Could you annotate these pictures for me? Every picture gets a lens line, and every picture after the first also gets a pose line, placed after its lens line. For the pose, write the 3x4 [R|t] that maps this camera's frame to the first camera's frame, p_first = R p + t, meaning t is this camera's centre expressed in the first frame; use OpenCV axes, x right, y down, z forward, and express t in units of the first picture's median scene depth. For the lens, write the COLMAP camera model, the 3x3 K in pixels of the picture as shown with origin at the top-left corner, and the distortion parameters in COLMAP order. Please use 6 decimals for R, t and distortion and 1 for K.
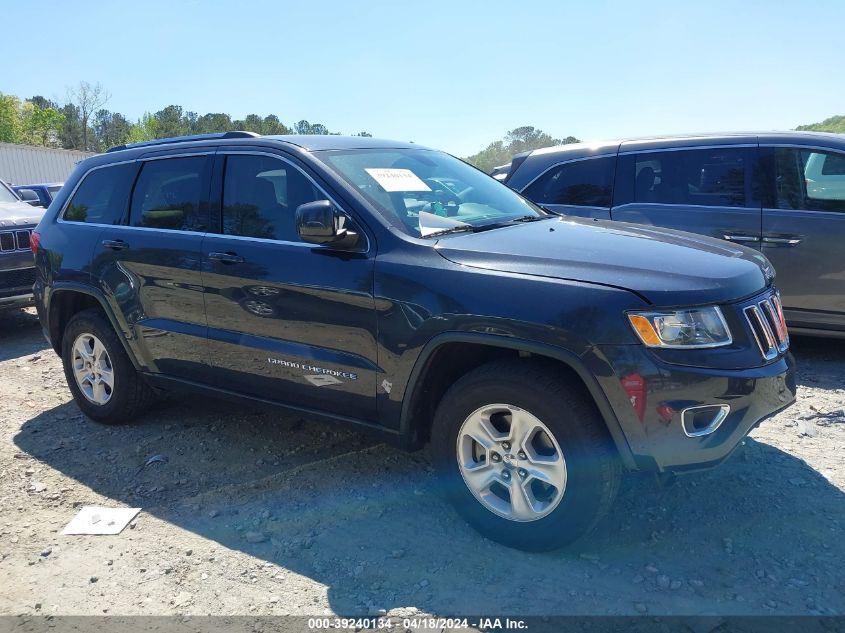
lens RADIAL K [[696.9, 0, 423.2], [0, 696.9, 314.3], [0, 0, 1]] dist [-0.013439, 0.010915]
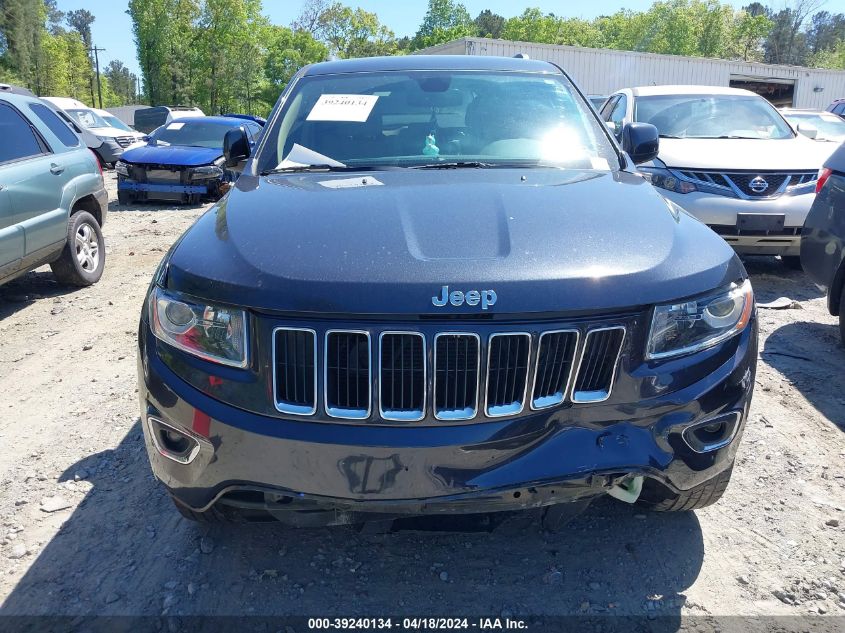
lens RADIAL K [[696.9, 0, 418.8], [0, 696.9, 320.8], [0, 0, 1]] dist [-0.013439, 0.010915]
pose [[0.549966, 0.274999, -0.788615, 0.897607], [-0.170159, 0.961326, 0.216559, -0.153849], [0.817670, 0.015090, 0.575490, 0.612776]]
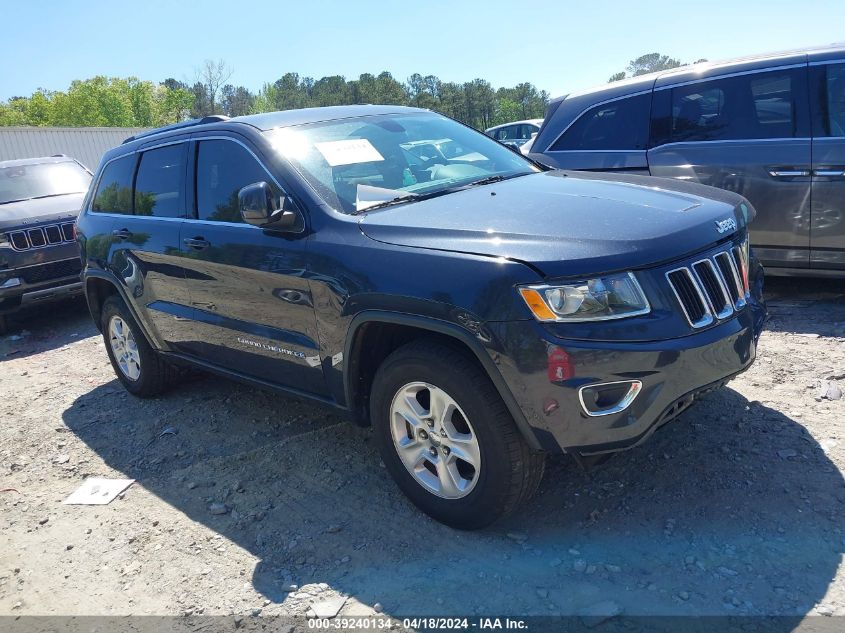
lens RADIAL K [[696.9, 0, 427.6], [0, 696.9, 313.0], [0, 0, 1]] dist [-0.013439, 0.010915]
pose [[0.978962, -0.043834, -0.199281, 0.283834], [0.058076, 0.996116, 0.066188, -0.028140], [0.195605, -0.076369, 0.977705, 0.046088]]
